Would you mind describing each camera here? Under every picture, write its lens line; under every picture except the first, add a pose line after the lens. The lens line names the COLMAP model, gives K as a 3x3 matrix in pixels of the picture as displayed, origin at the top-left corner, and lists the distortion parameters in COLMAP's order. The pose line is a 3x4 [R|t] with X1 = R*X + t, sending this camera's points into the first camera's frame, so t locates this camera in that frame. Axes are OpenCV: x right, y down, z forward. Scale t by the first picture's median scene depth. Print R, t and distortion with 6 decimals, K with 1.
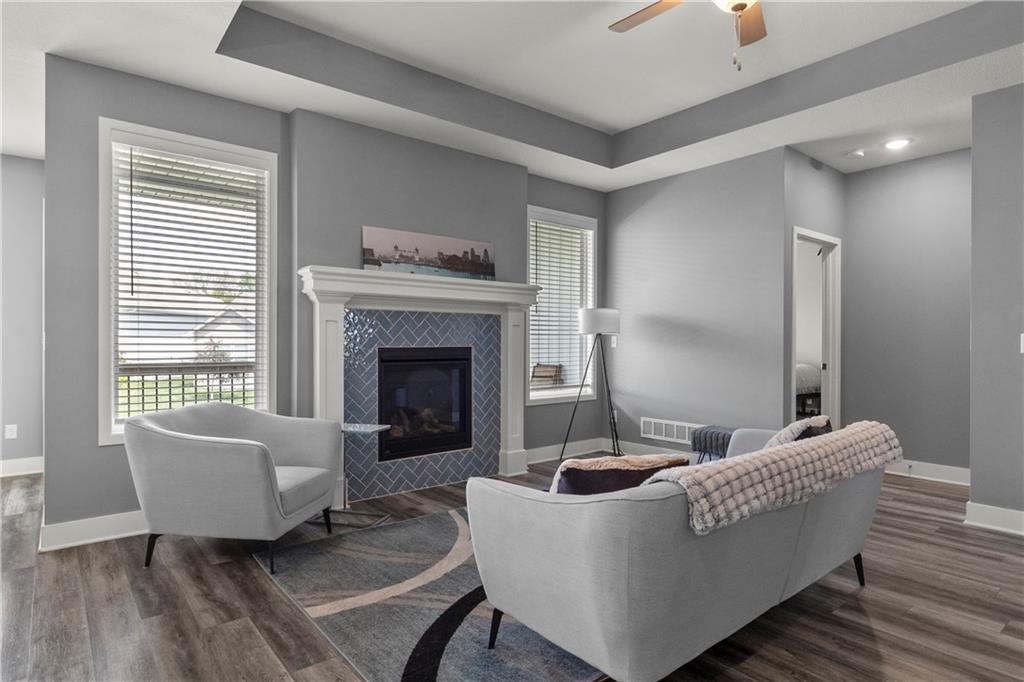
lens RADIAL K [[559.3, 0, 513.3], [0, 559.3, 340.1], [0, 0, 1]] dist [0.000756, 0.001558]
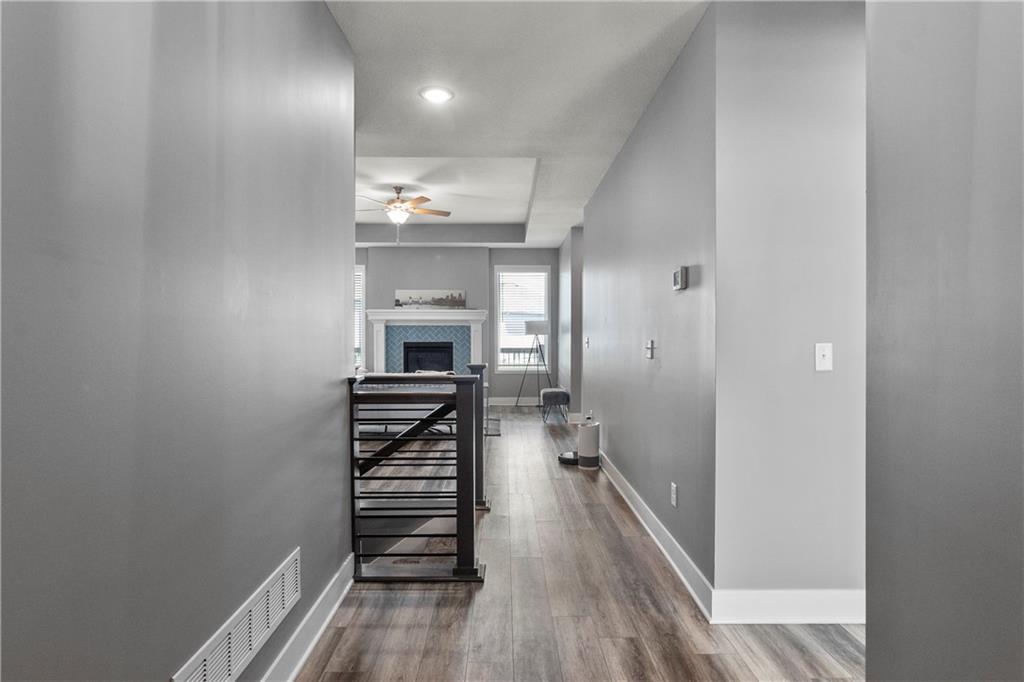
lens RADIAL K [[559.3, 0, 509.2], [0, 559.3, 341.7], [0, 0, 1]] dist [0.000756, 0.001558]
pose [[0.772552, 0.004865, -0.634933, 1.440645], [0.000599, 0.999965, 0.008390, -0.005327], [0.634951, -0.006862, 0.772522, -0.466917]]
